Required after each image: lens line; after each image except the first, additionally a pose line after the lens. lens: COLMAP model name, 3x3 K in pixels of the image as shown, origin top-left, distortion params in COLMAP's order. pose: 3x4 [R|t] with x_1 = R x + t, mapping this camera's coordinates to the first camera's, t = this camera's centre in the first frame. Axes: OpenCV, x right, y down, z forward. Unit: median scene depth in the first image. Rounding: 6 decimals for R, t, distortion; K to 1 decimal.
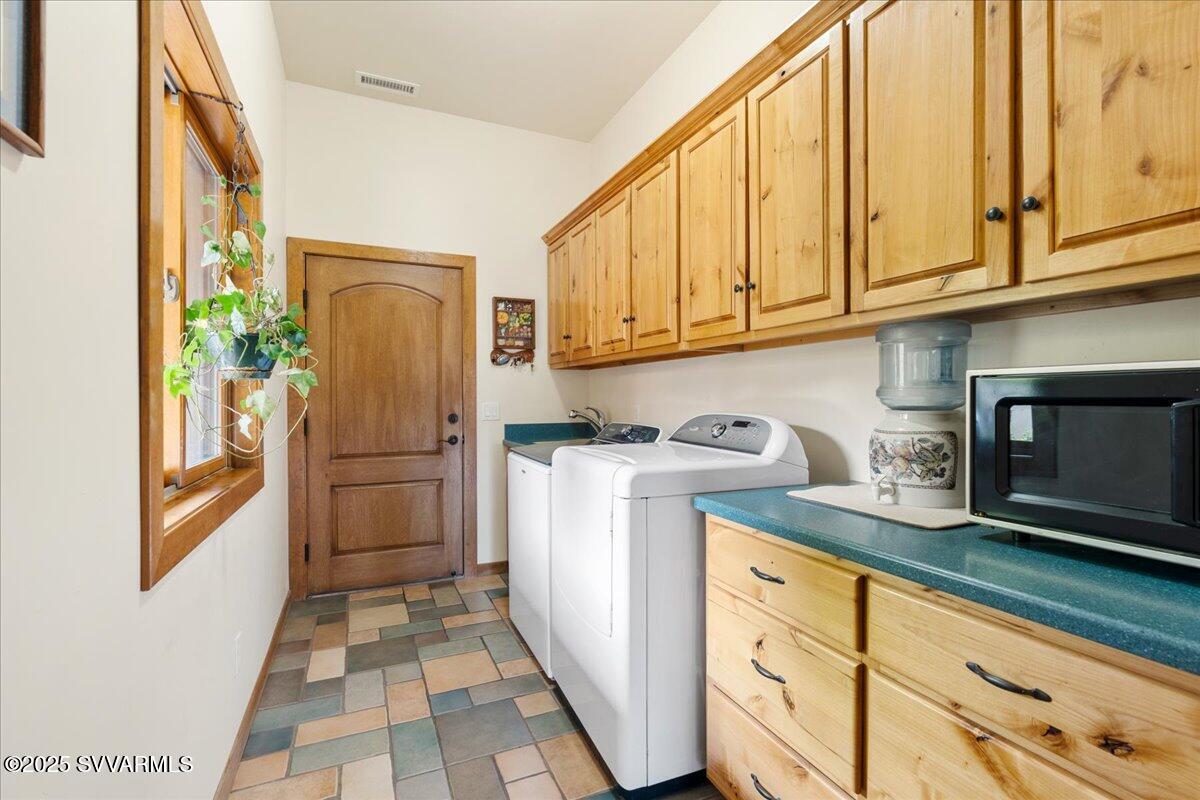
lens RADIAL K [[542.2, 0, 597.7], [0, 542.2, 400.1], [0, 0, 1]] dist [-0.001381, 0.000051]
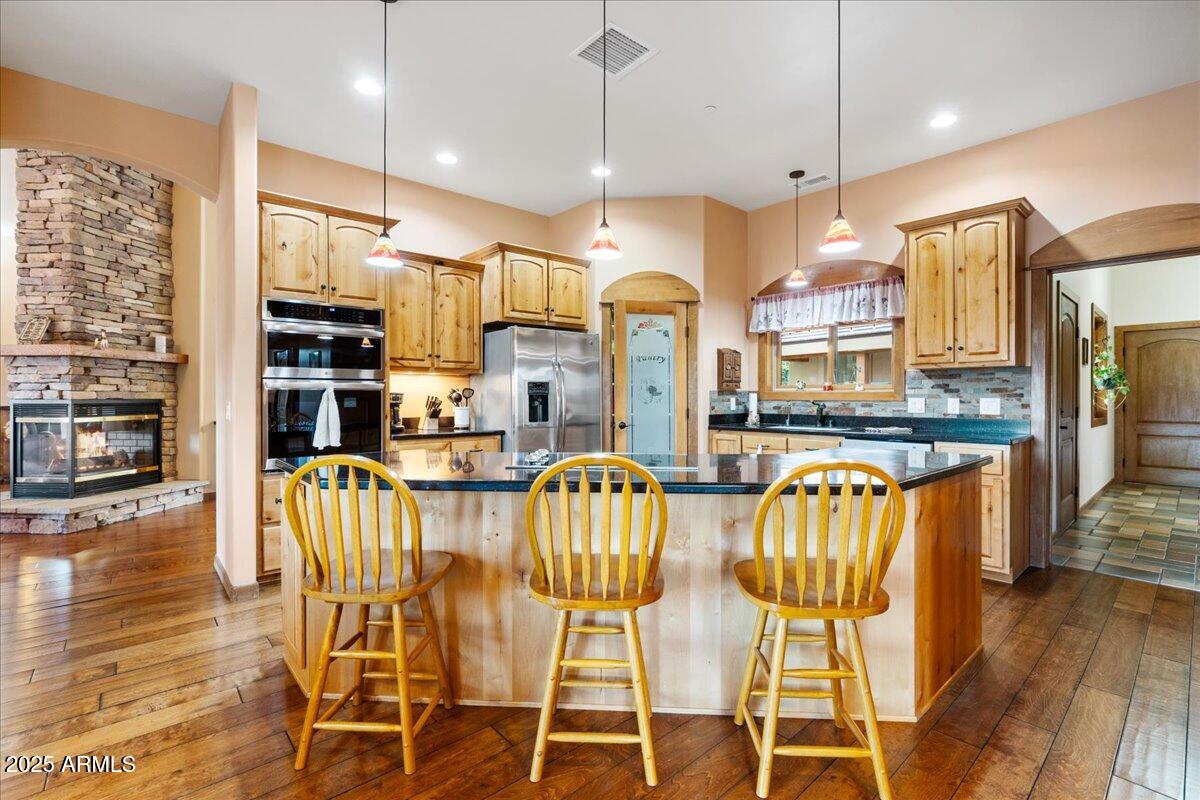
lens RADIAL K [[542.2, 0, 598.2], [0, 542.2, 397.3], [0, 0, 1]] dist [-0.001381, 0.000051]
pose [[0.308779, 0.008303, -0.951098, 0.936547], [-0.004683, 0.999963, 0.007209, 0.000493], [0.951122, 0.002229, 0.308806, -1.791051]]
